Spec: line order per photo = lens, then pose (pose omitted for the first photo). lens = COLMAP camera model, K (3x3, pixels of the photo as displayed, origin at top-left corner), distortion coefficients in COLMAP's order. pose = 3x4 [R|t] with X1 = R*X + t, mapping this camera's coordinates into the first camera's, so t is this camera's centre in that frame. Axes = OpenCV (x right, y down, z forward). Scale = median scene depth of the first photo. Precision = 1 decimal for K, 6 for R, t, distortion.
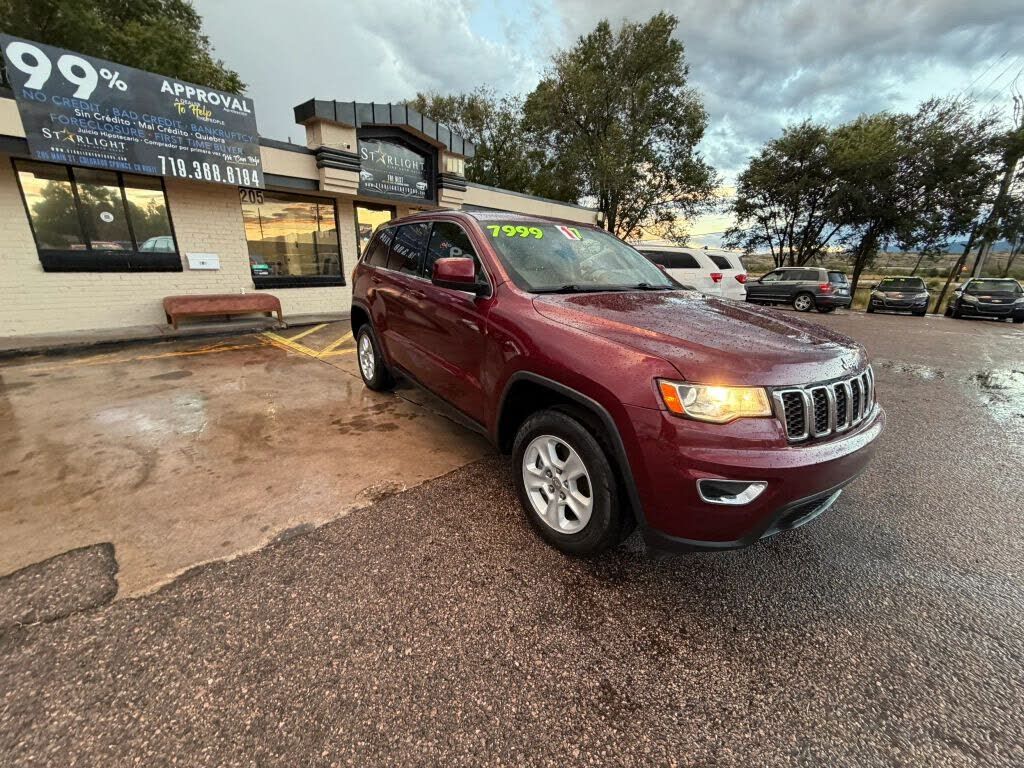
lens RADIAL K [[409.1, 0, 510.4], [0, 409.1, 384.4], [0, 0, 1]] dist [-0.000055, -0.000056]
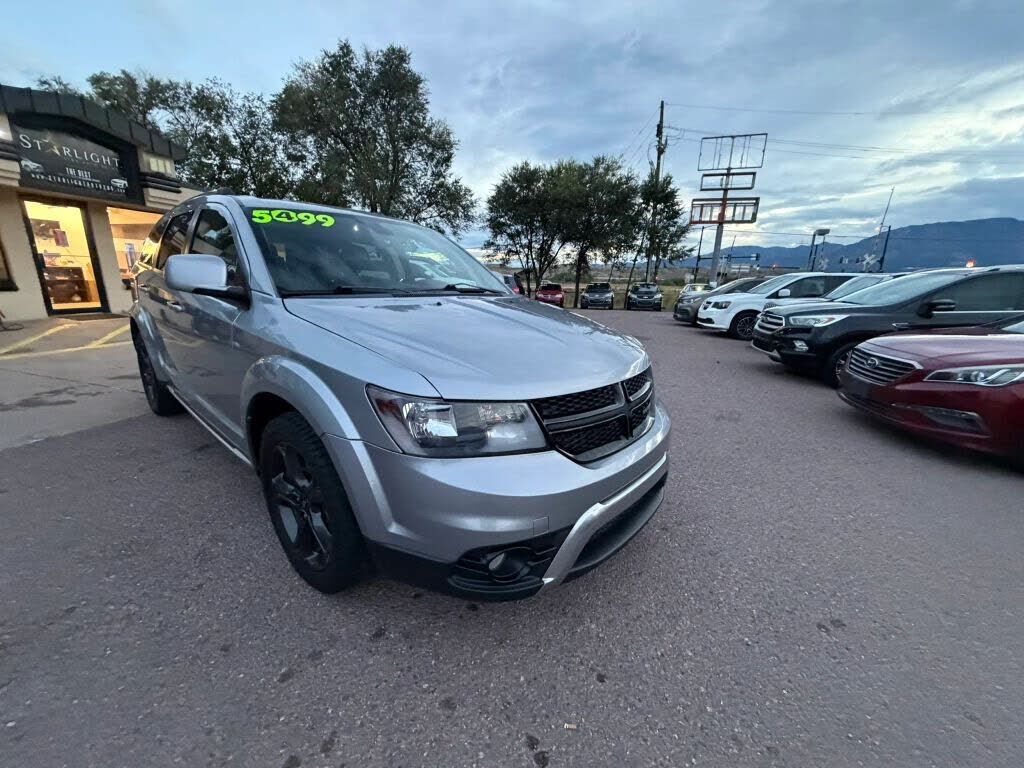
lens RADIAL K [[409.6, 0, 510.8], [0, 409.6, 384.5], [0, 0, 1]] dist [0.000666, -0.000053]
pose [[0.891890, -0.115365, 0.437290, 0.145798], [0.126459, 0.991965, 0.003774, 0.099064], [-0.434212, 0.051934, 0.899312, -0.253827]]
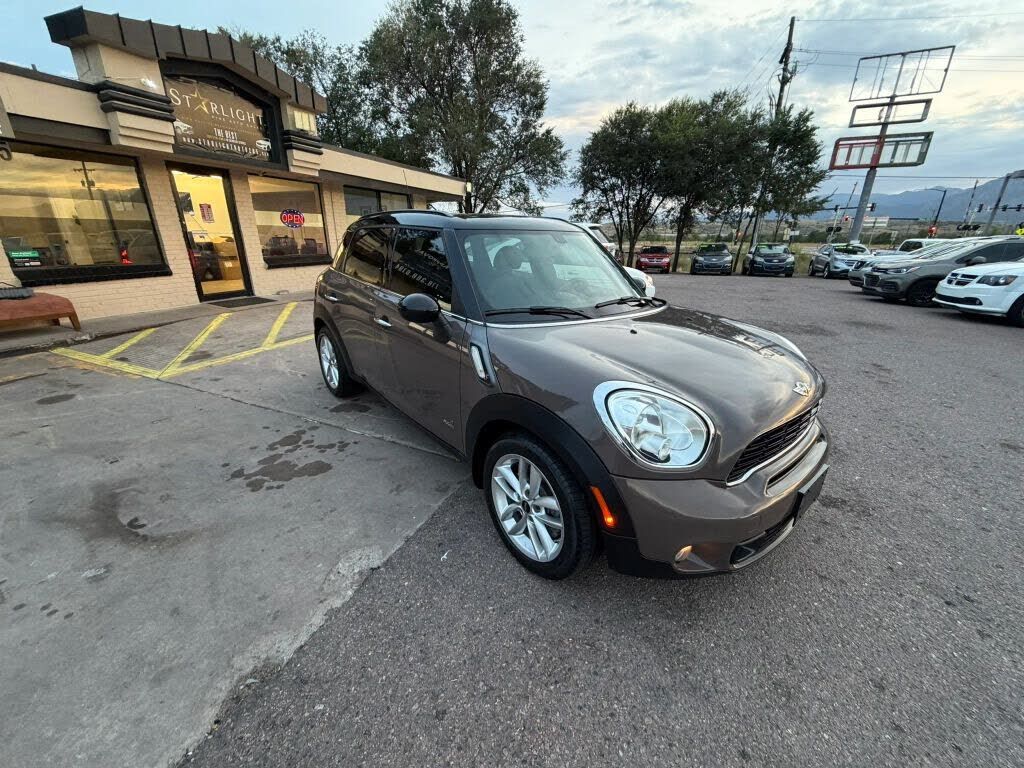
lens RADIAL K [[409.1, 0, 510.4], [0, 409.1, 384.4], [0, 0, 1]] dist [-0.000055, -0.000056]
pose [[0.942320, -0.130876, 0.308065, -0.084069], [0.111655, 0.990578, 0.079297, -0.034723], [-0.315540, -0.040327, 0.948055, 0.079290]]
